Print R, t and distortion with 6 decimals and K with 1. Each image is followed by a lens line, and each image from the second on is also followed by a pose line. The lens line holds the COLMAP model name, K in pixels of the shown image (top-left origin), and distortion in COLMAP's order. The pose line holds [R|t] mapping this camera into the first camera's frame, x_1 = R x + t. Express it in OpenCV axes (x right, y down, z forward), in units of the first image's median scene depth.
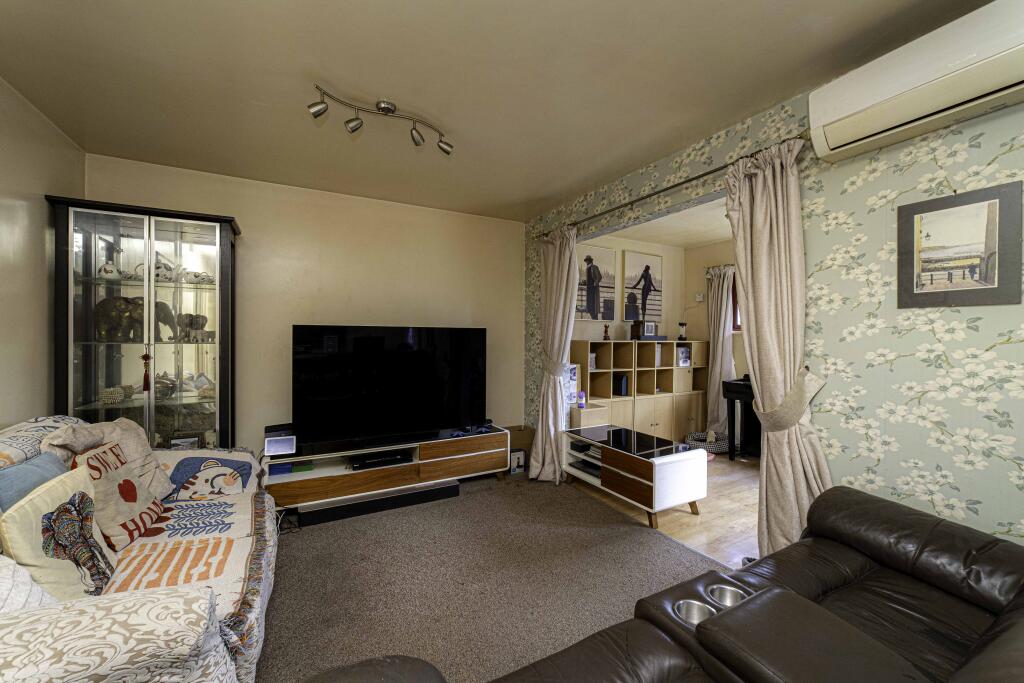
lens RADIAL K [[398.4, 0, 521.3], [0, 398.4, 341.6], [0, 0, 1]] dist [-0.011379, 0.000187]
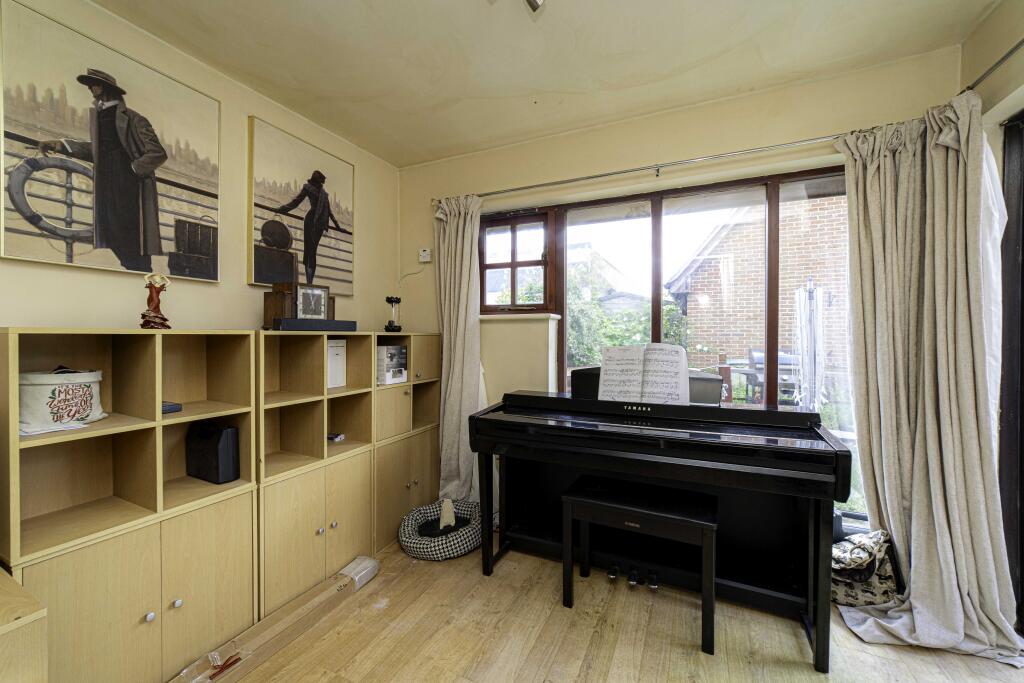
lens RADIAL K [[398.4, 0, 517.6], [0, 398.4, 339.4], [0, 0, 1]] dist [-0.011379, 0.000187]
pose [[0.809670, -0.010359, 0.586794, 0.244501], [0.009817, 0.999943, 0.004108, 0.006671], [-0.586804, 0.002435, 0.809726, 0.513560]]
